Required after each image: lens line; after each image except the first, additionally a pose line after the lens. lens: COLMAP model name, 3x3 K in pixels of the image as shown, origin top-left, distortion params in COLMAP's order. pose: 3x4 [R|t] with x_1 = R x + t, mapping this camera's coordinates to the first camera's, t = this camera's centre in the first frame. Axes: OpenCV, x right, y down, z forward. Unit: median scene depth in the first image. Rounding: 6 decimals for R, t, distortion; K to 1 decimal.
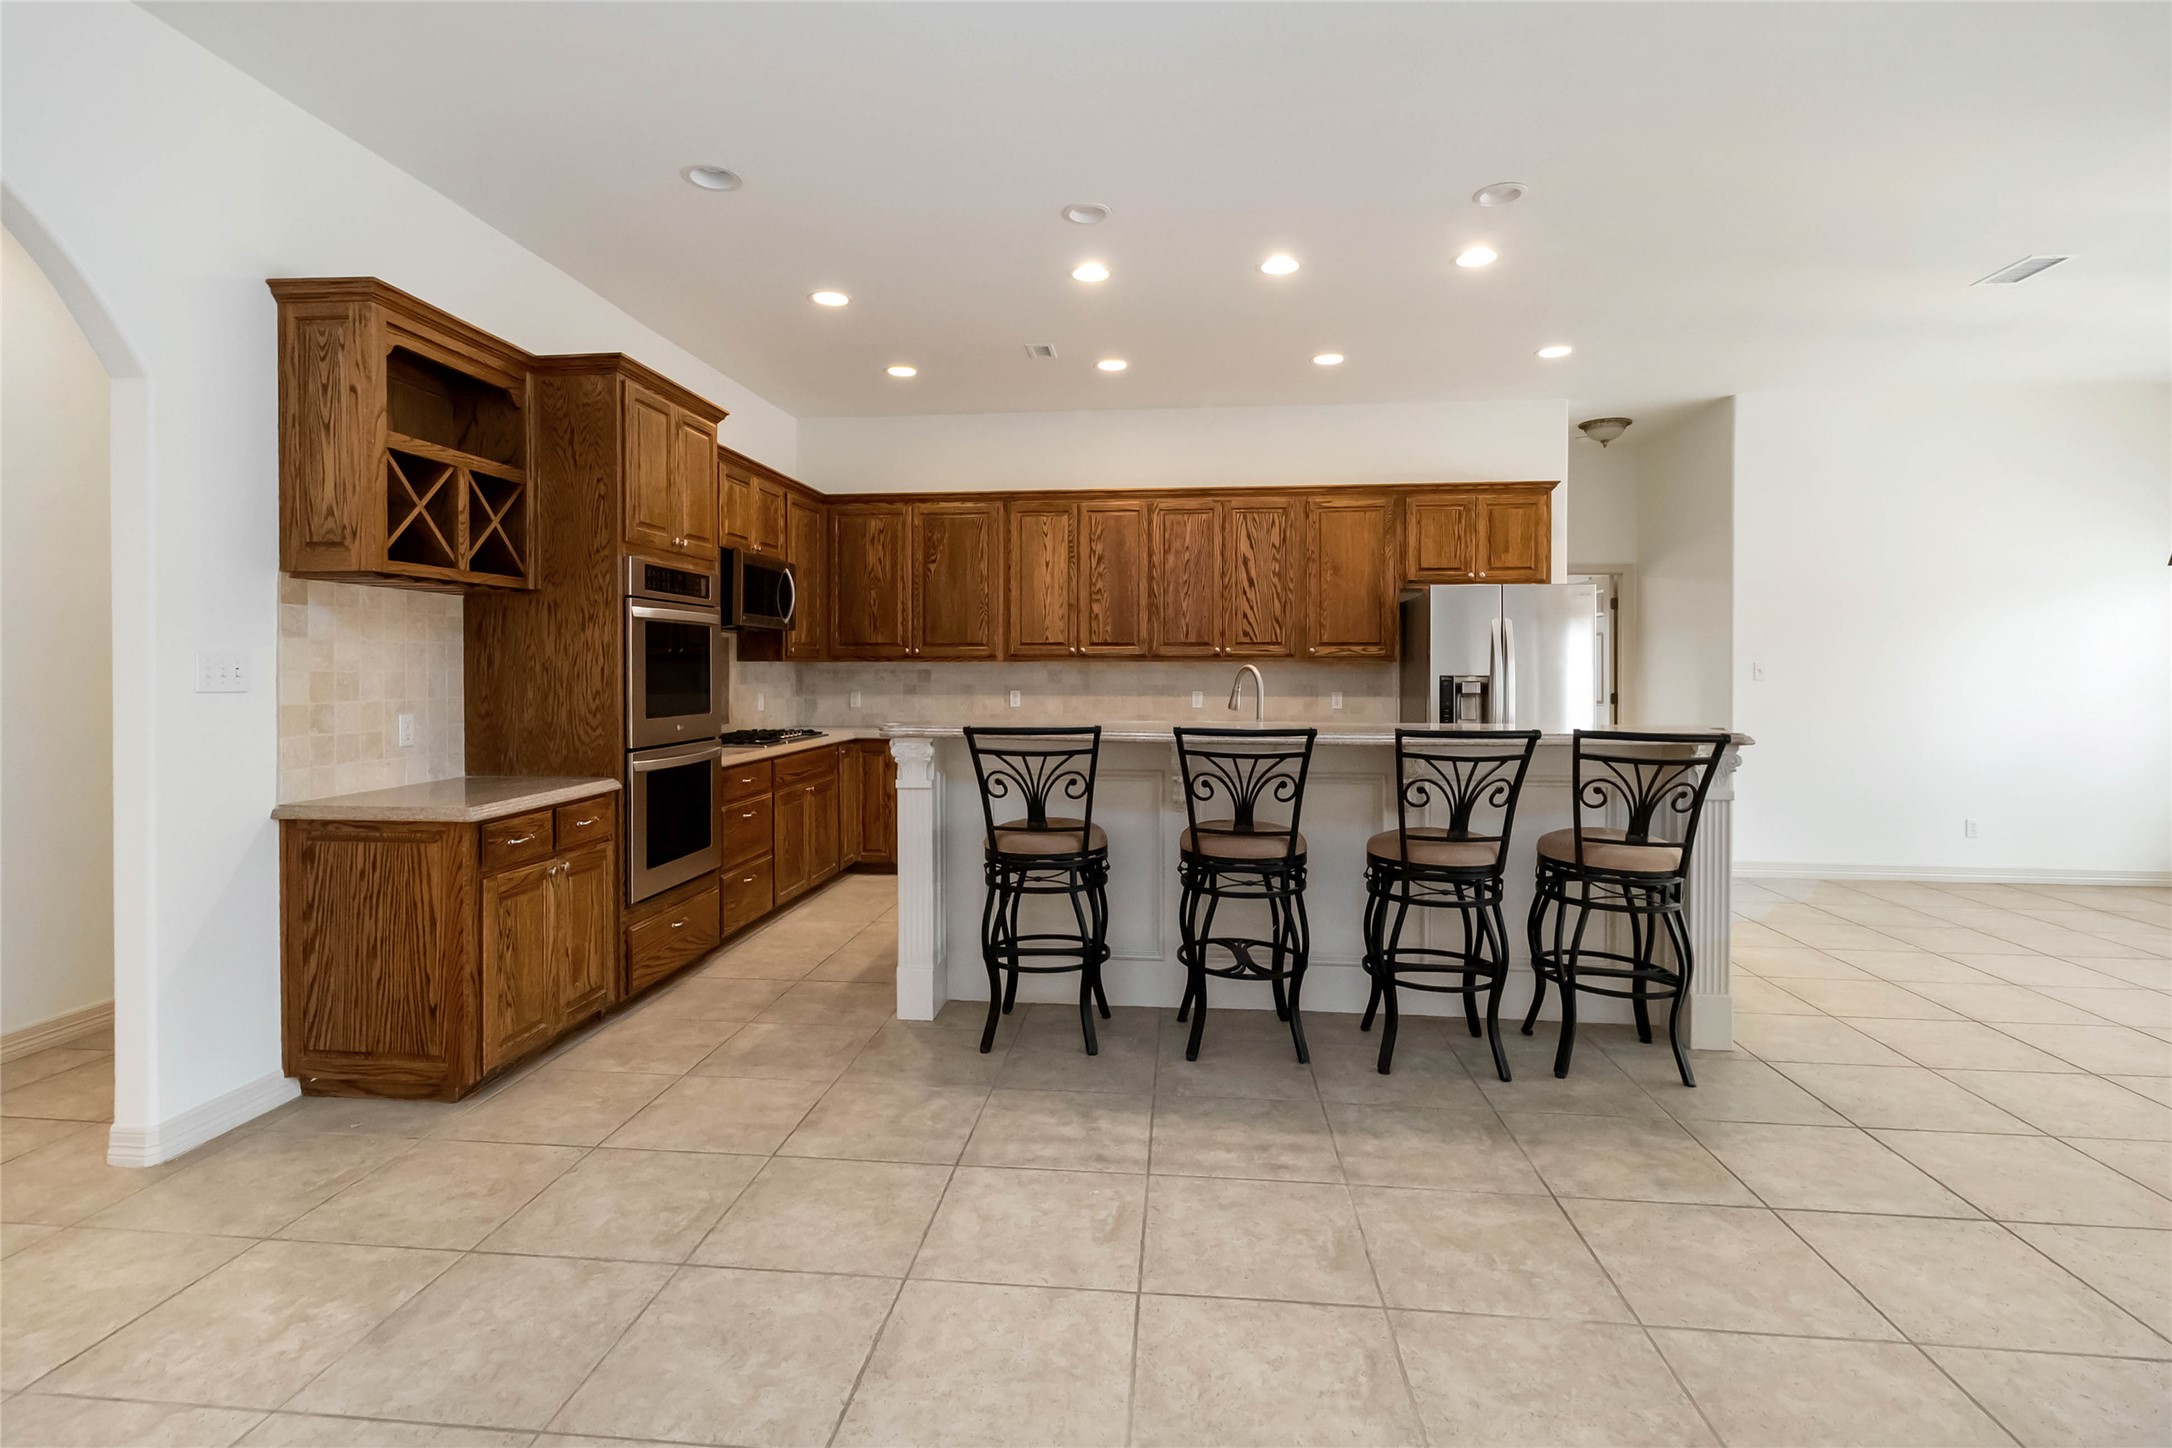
lens RADIAL K [[1039.3, 0, 1078.2], [0, 1039.3, 685.3], [0, 0, 1]] dist [0.001111, -0.001030]
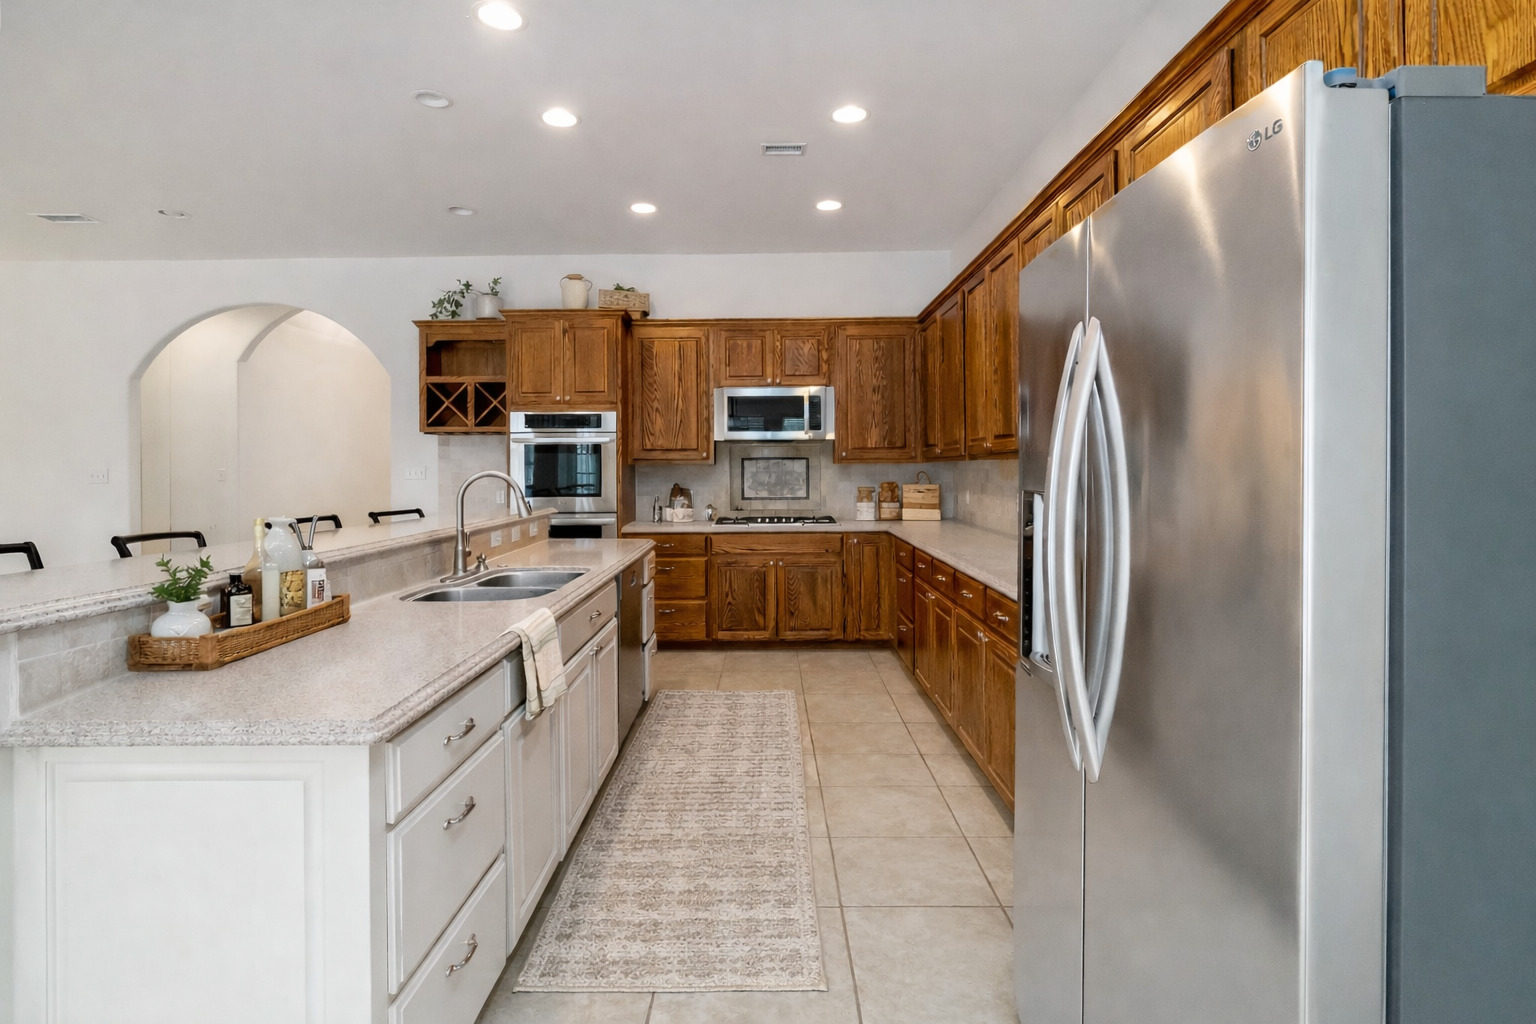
lens RADIAL K [[735.0, 0, 762.5], [0, 735.0, 484.6], [0, 0, 1]] dist [0.001111, -0.001030]
pose [[0.090145, 0.015750, -0.995804, 1.104491], [-0.012286, 0.999816, 0.014702, -0.013876], [0.995853, 0.010909, 0.090322, 1.502536]]
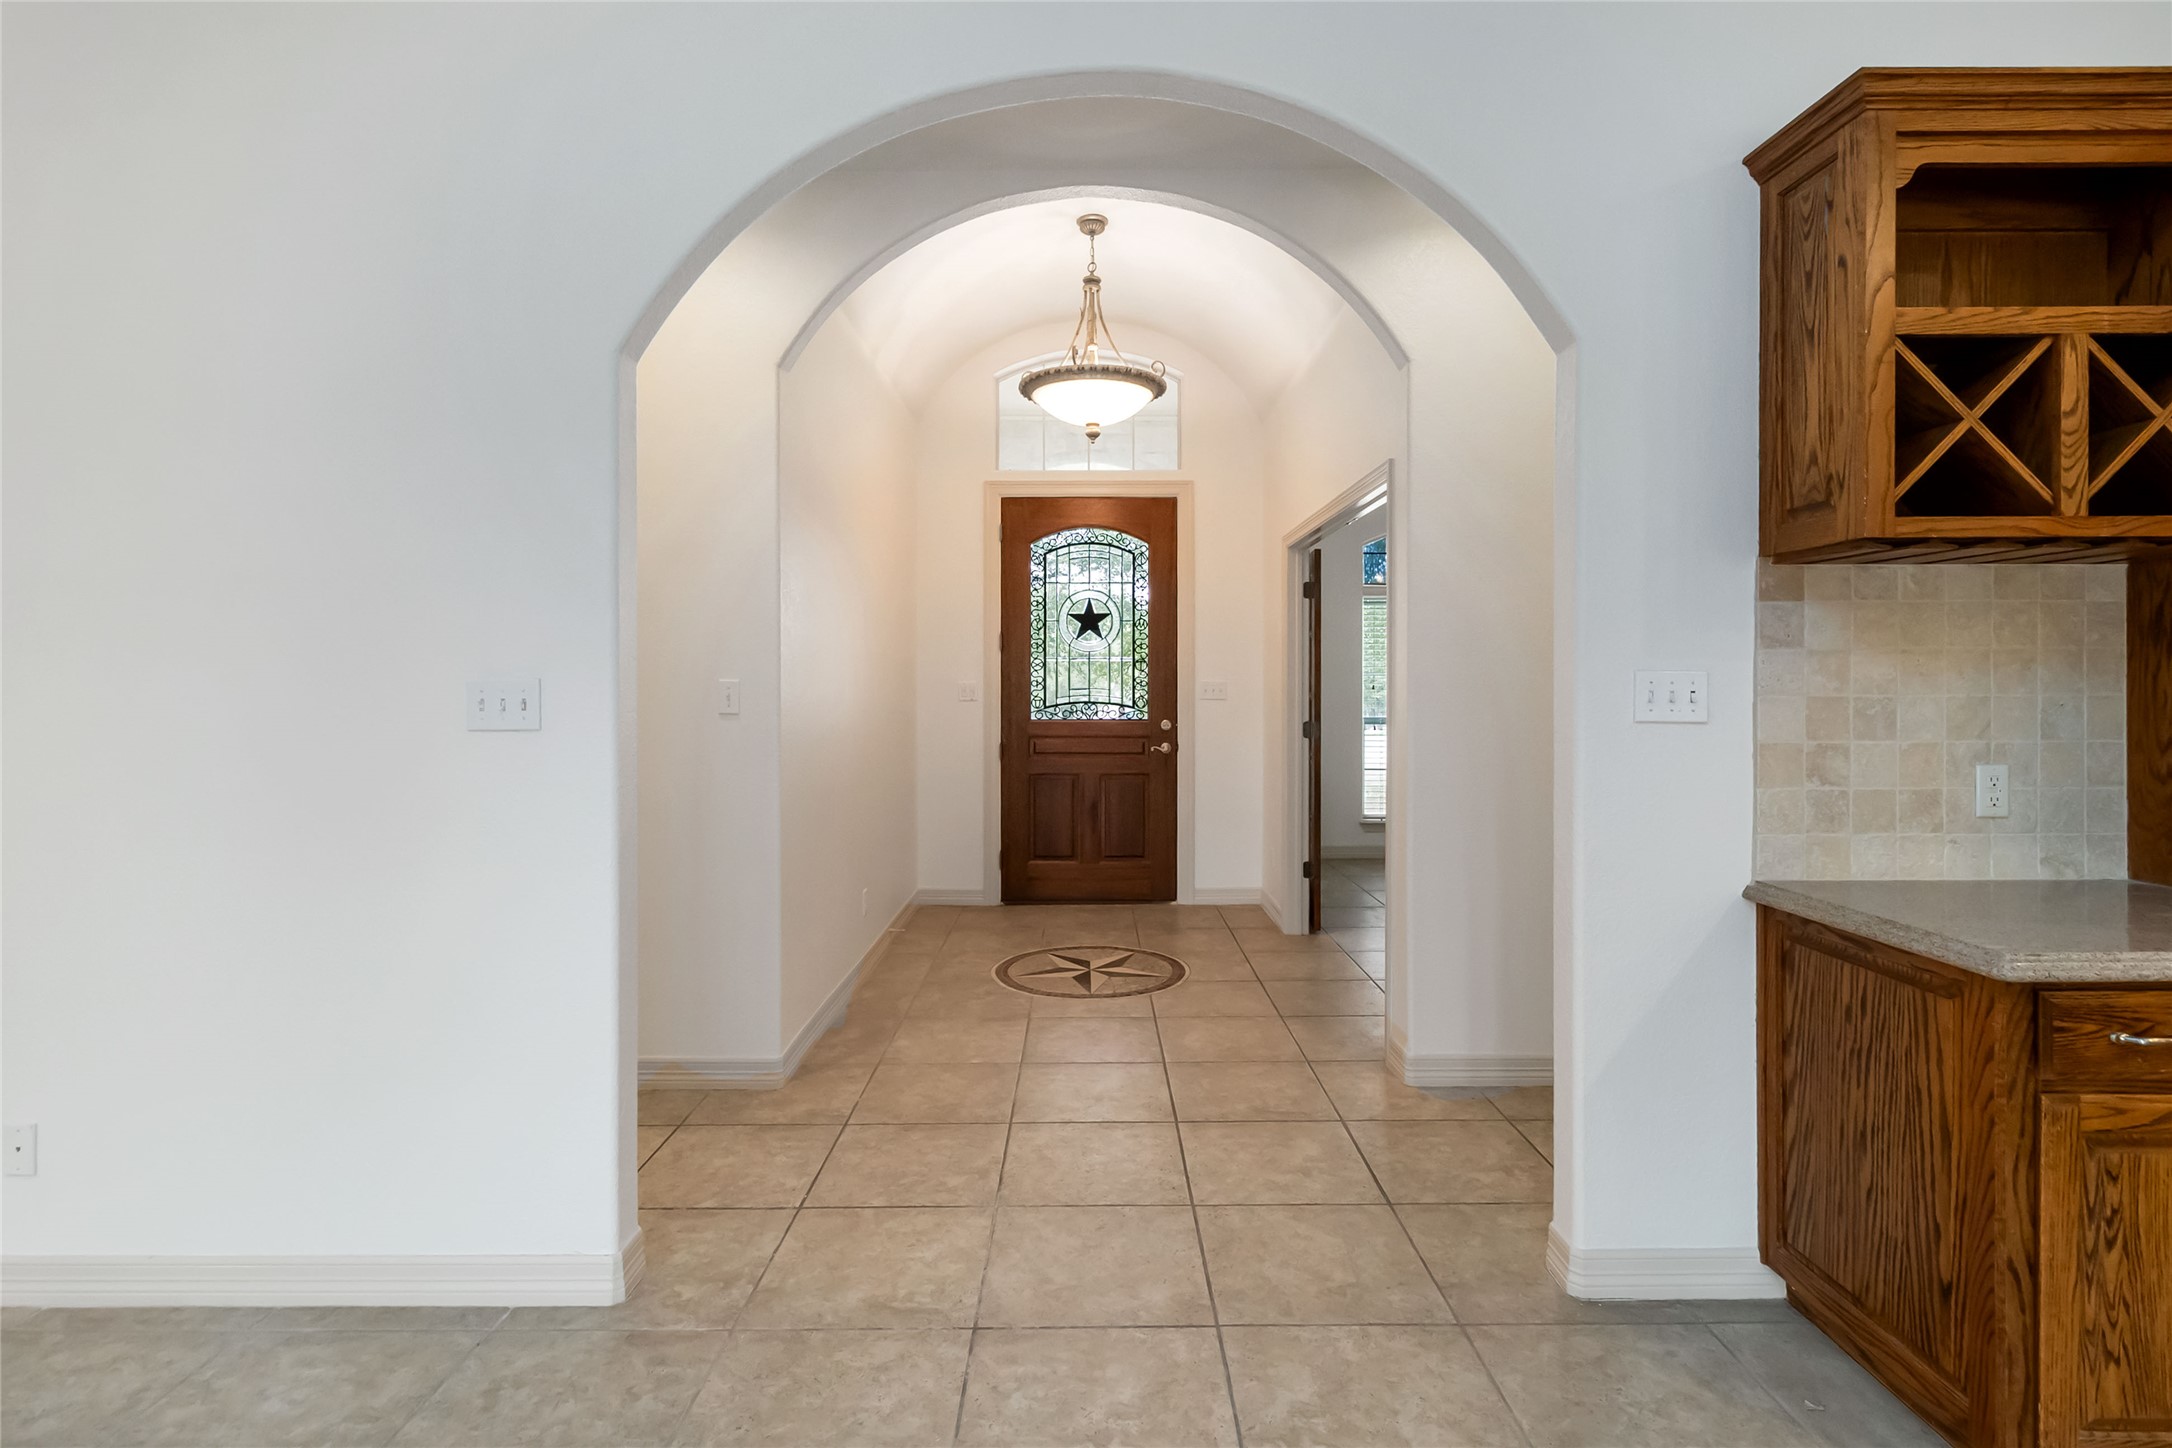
lens RADIAL K [[1039.3, 0, 1078.2], [0, 1039.3, 685.3], [0, 0, 1]] dist [0.001111, -0.001030]
pose [[0.099301, -0.001809, -0.995056, -0.087988], [-0.015932, 0.999867, -0.003408, -0.009373], [0.994930, 0.016191, 0.099259, 0.413677]]
